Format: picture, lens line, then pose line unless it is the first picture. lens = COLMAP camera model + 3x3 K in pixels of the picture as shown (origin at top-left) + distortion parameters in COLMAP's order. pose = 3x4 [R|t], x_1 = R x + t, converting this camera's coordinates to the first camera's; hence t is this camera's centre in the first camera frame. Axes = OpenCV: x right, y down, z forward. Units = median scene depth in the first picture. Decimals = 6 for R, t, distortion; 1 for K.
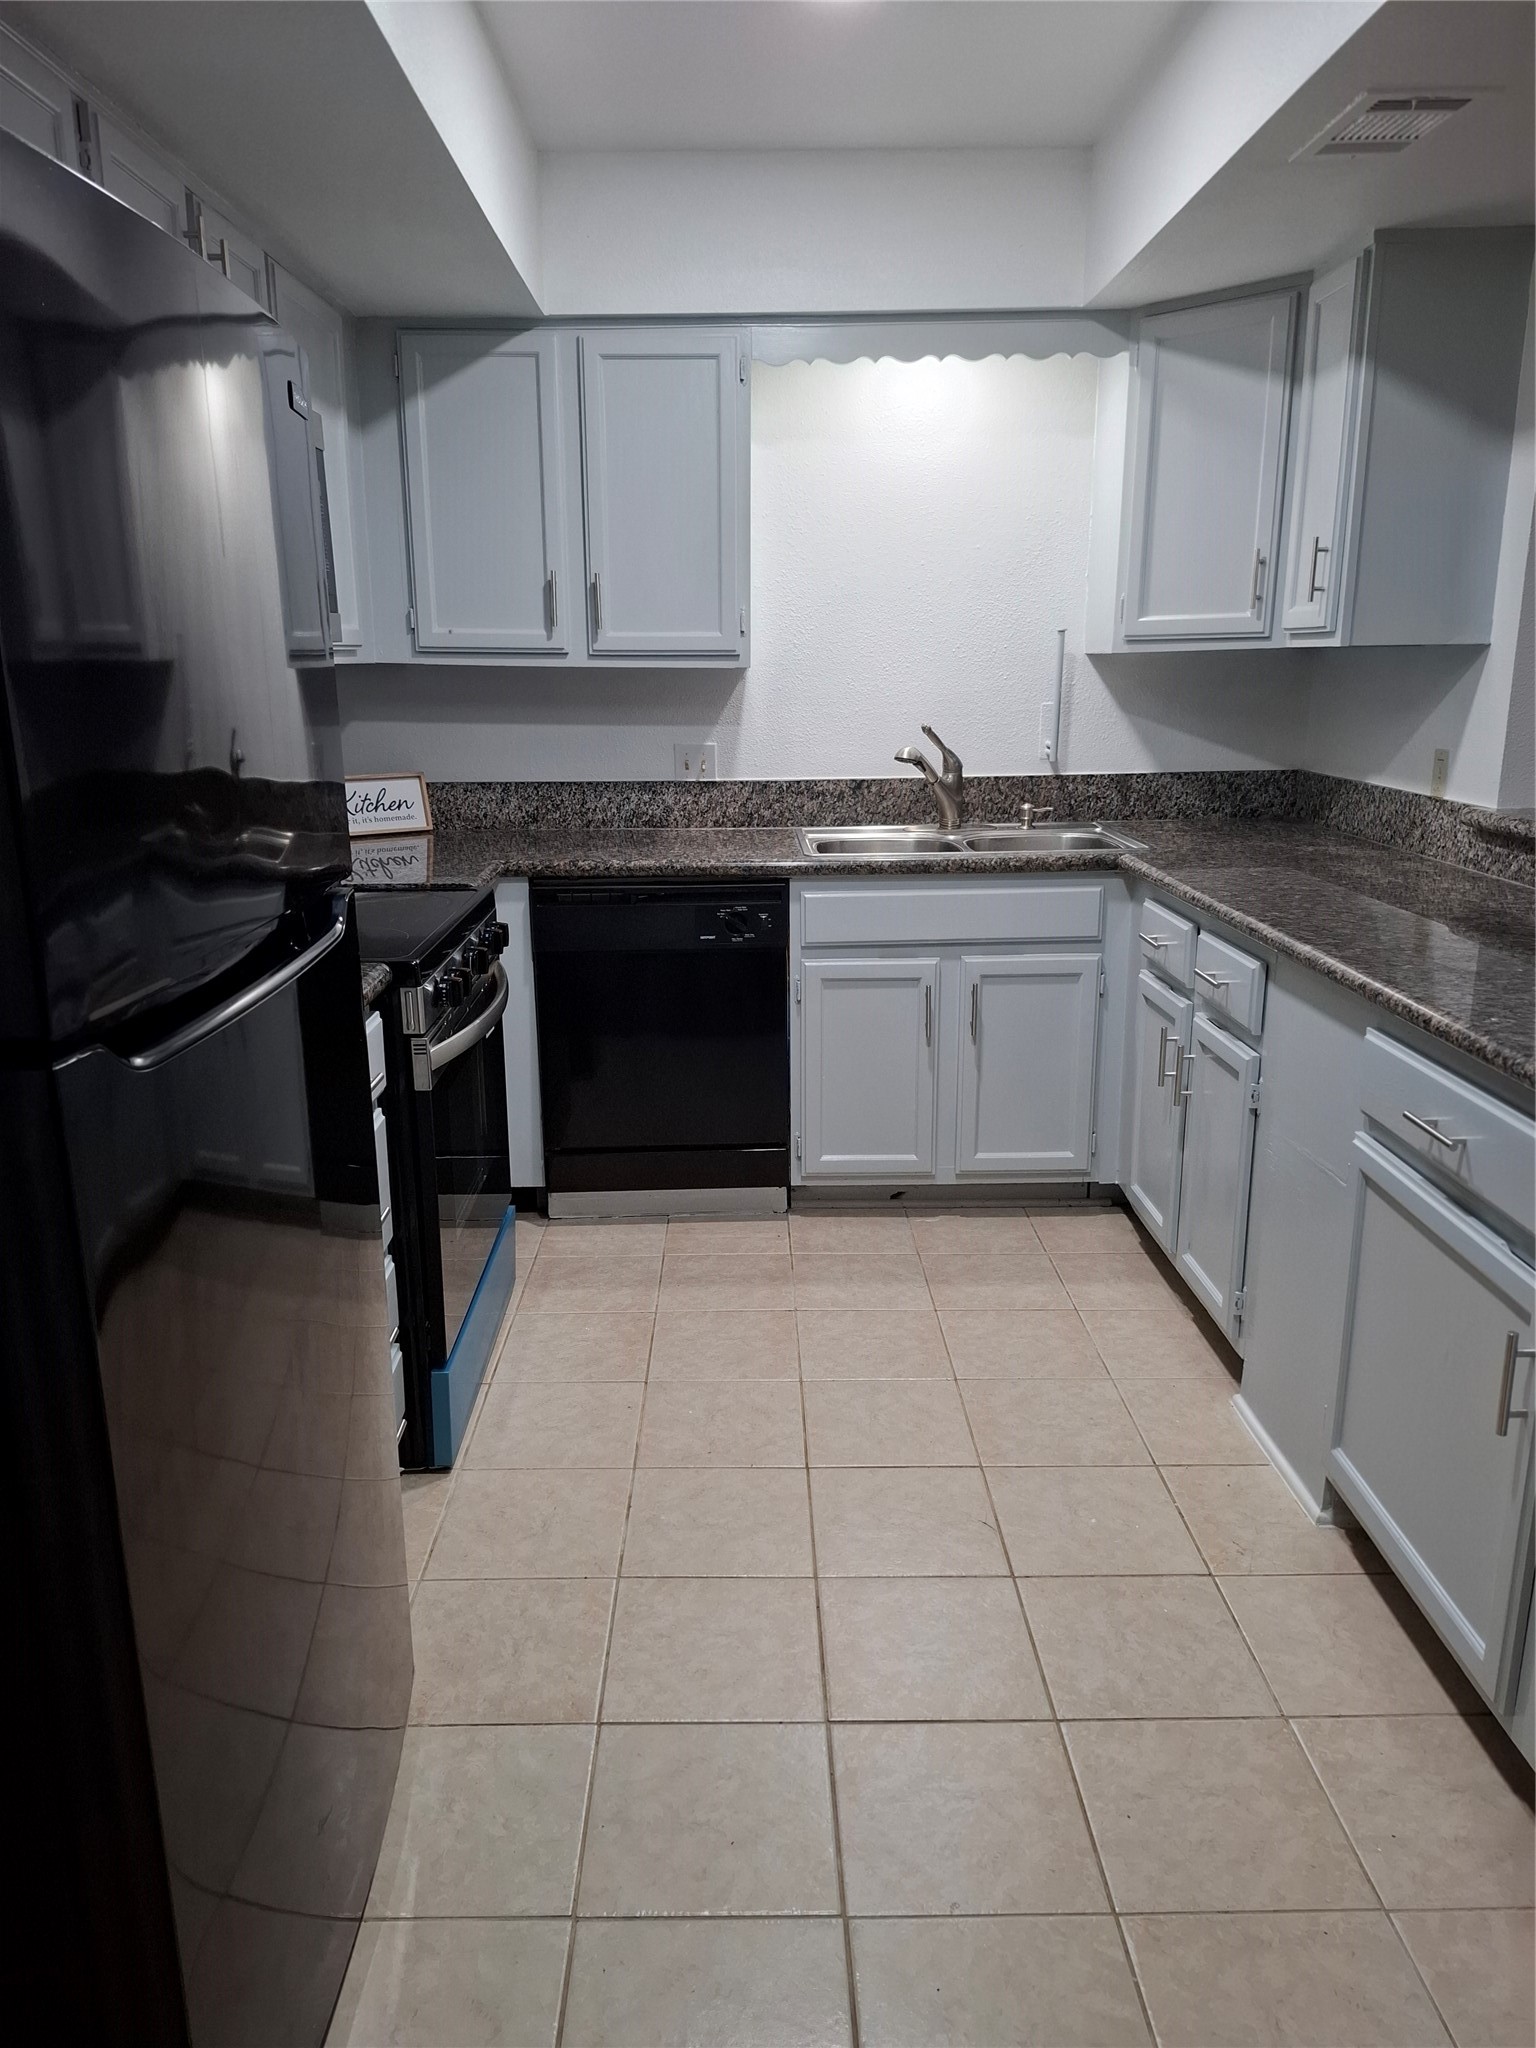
lens RADIAL K [[1450.2, 0, 751.7], [0, 1450.2, 1047.4], [0, 0, 1]] dist [0.082987, -0.095769]
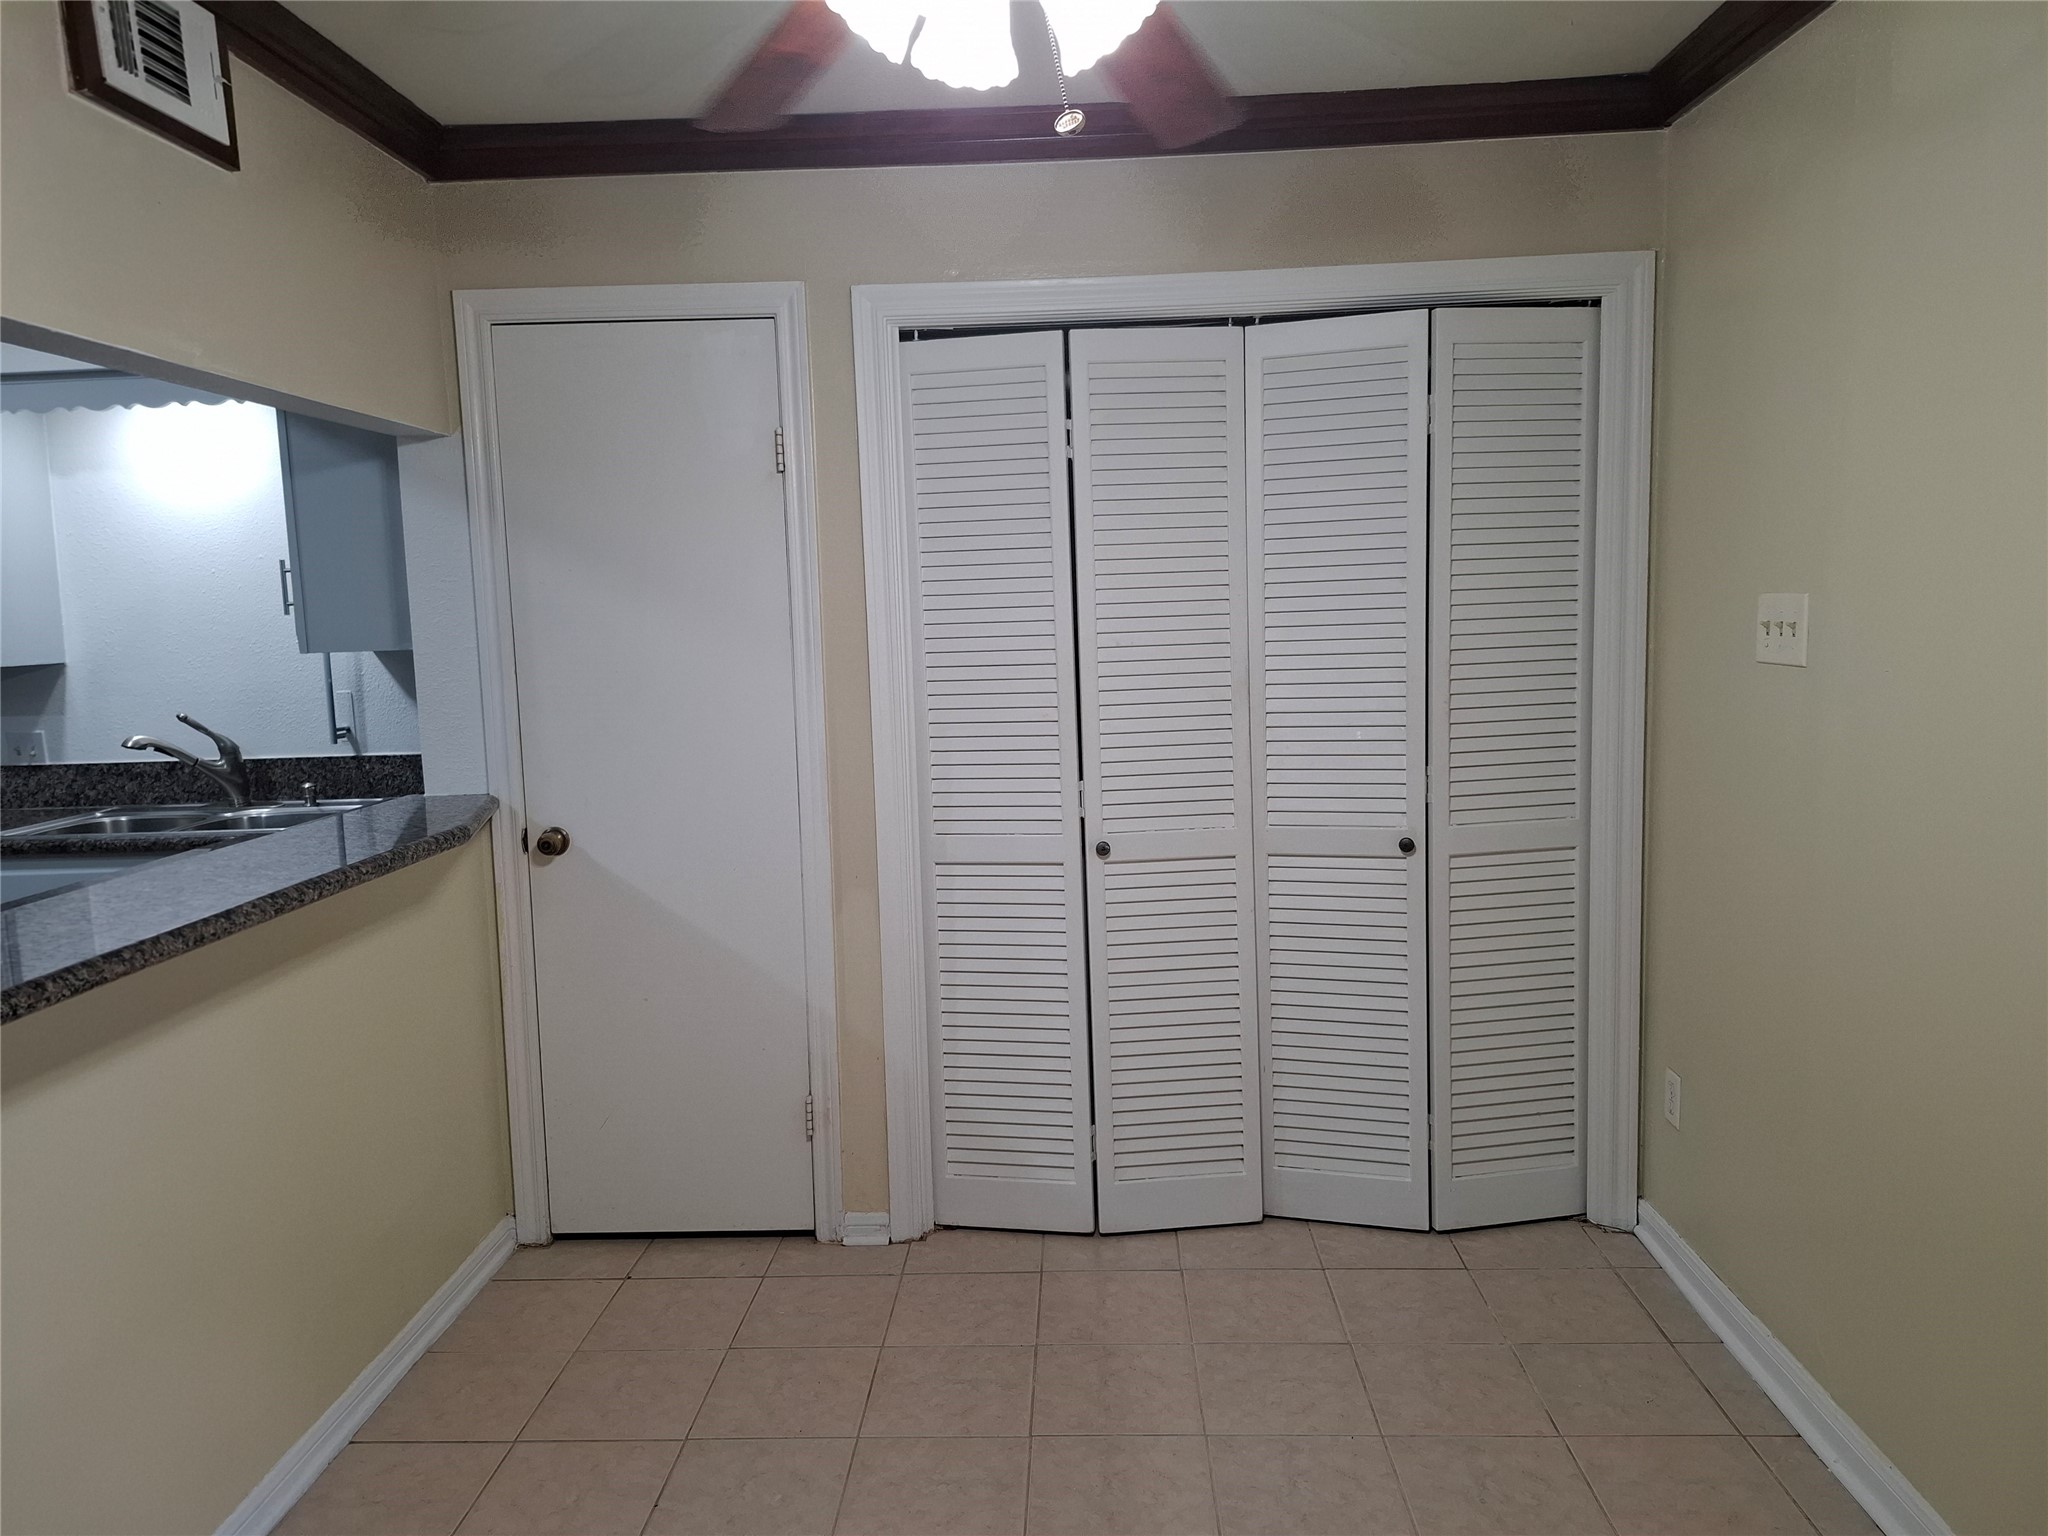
lens RADIAL K [[1450.2, 0, 1061.9], [0, 1450.2, 764.1], [0, 0, 1]] dist [0.082987, -0.095769]
pose [[0.998404, -0.015060, -0.054436, 0.911618], [0.006744, 0.988689, -0.149828, -0.014943], [0.056077, 0.149221, 0.987212, -0.057820]]
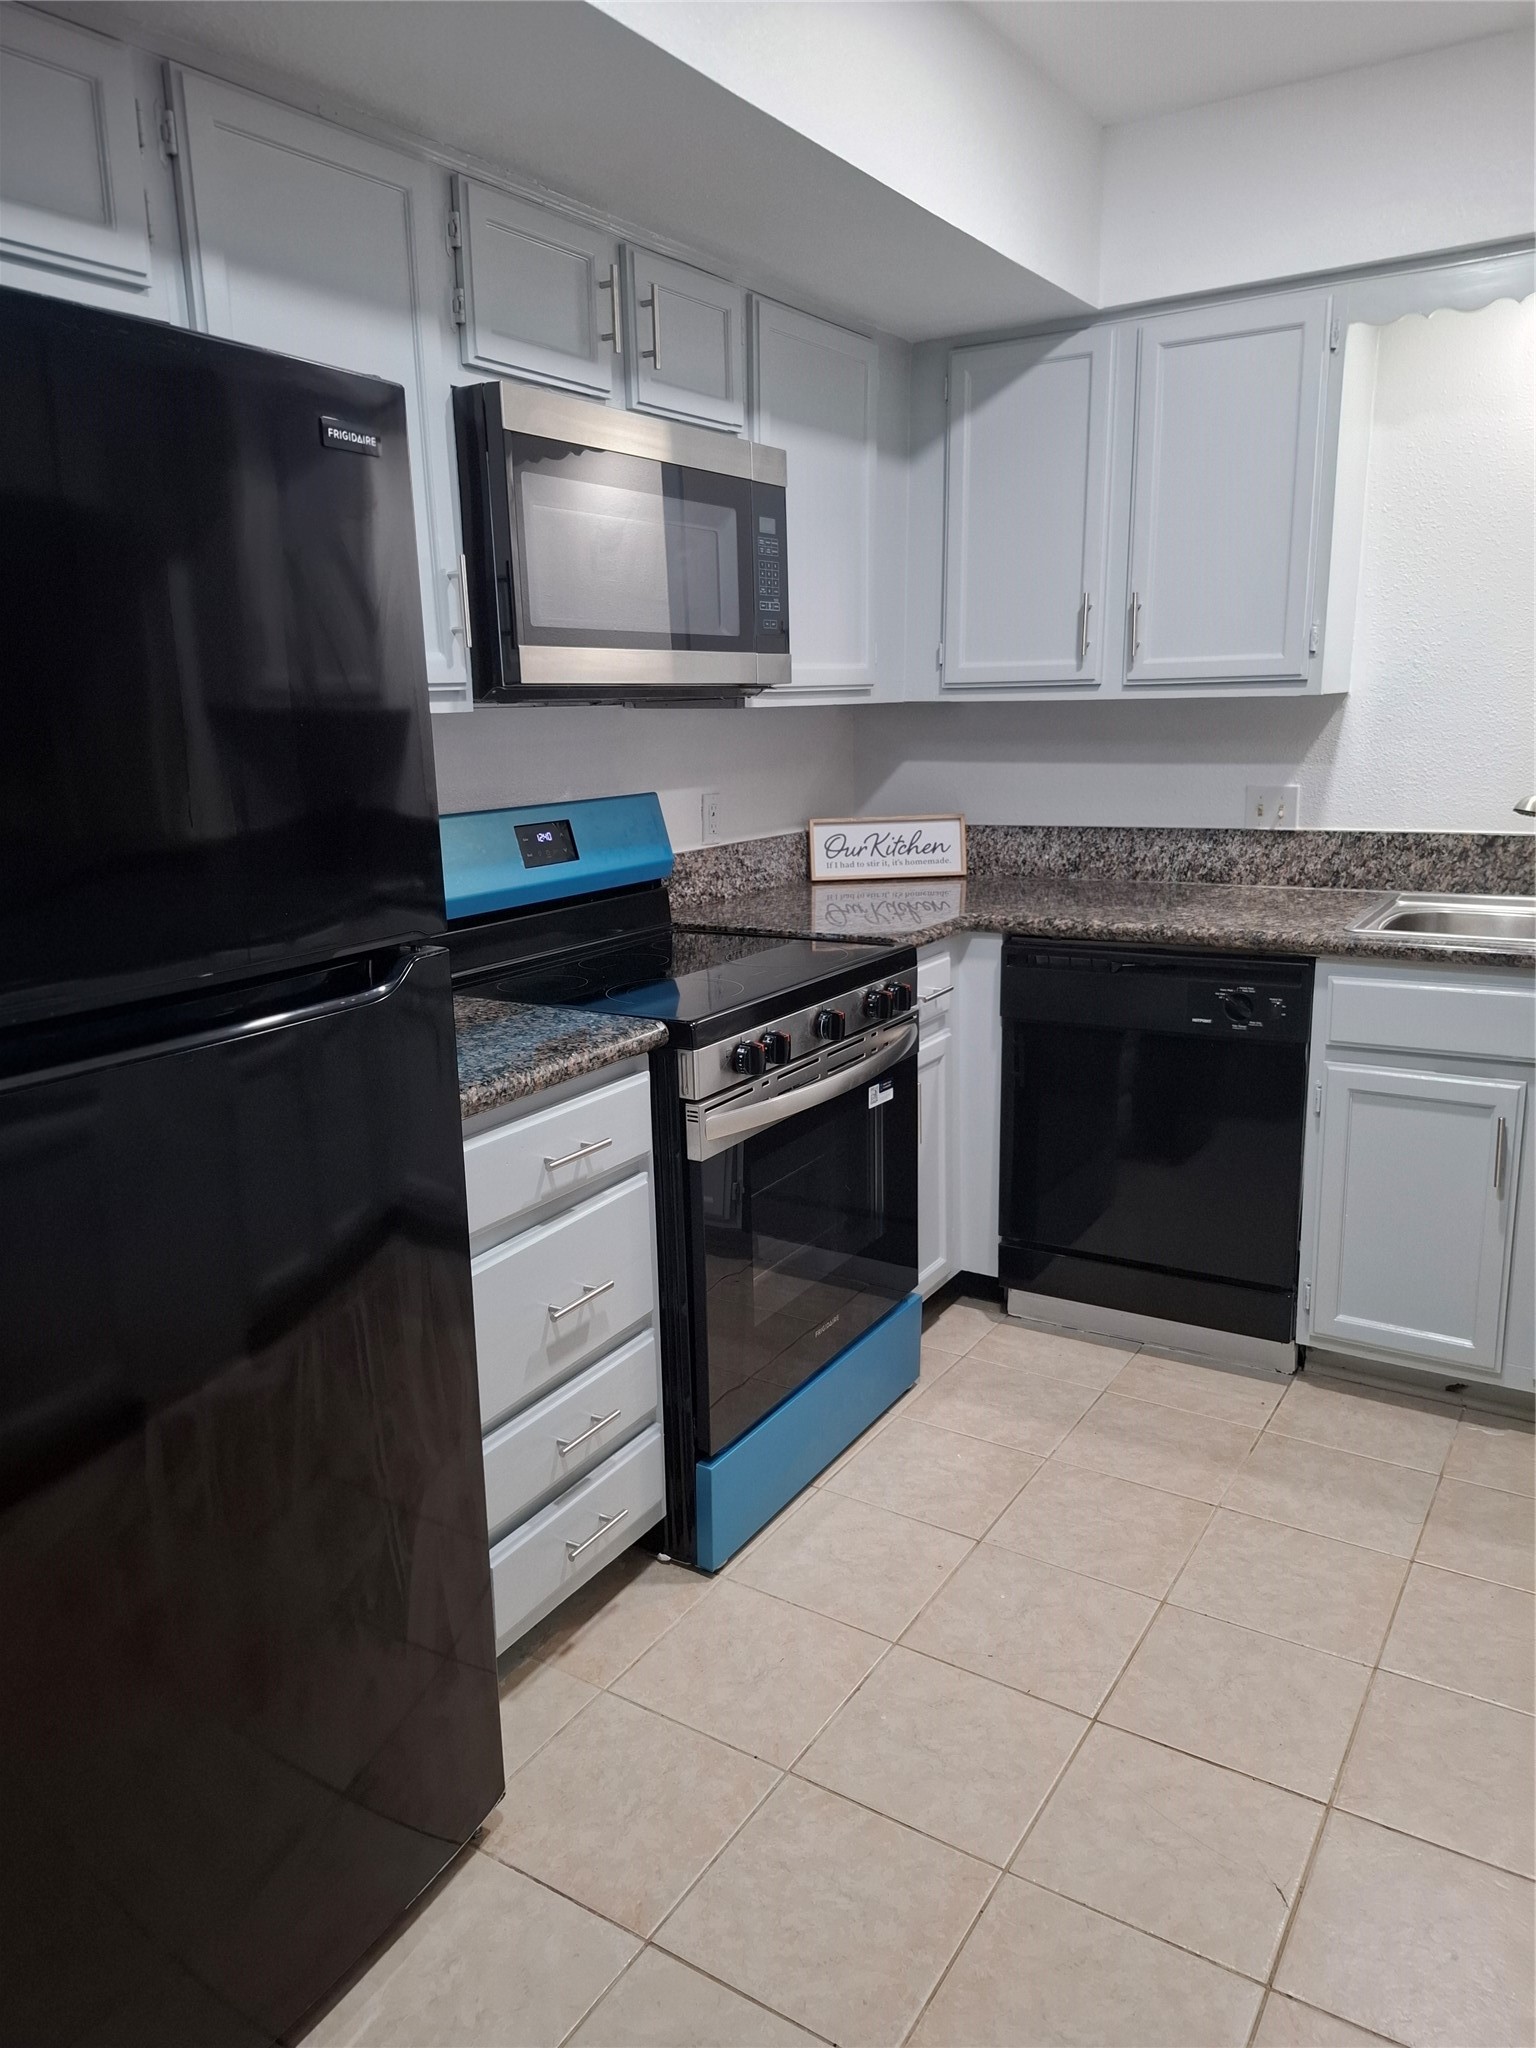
lens RADIAL K [[1450.2, 0, 727.3], [0, 1450.2, 1016.4], [0, 0, 1]] dist [0.082987, -0.095769]
pose [[0.830732, 0.104633, -0.546751, 0.197995], [-0.125368, 0.992110, -0.000621, -0.043740], [0.542372, 0.069060, 0.837295, 0.157852]]
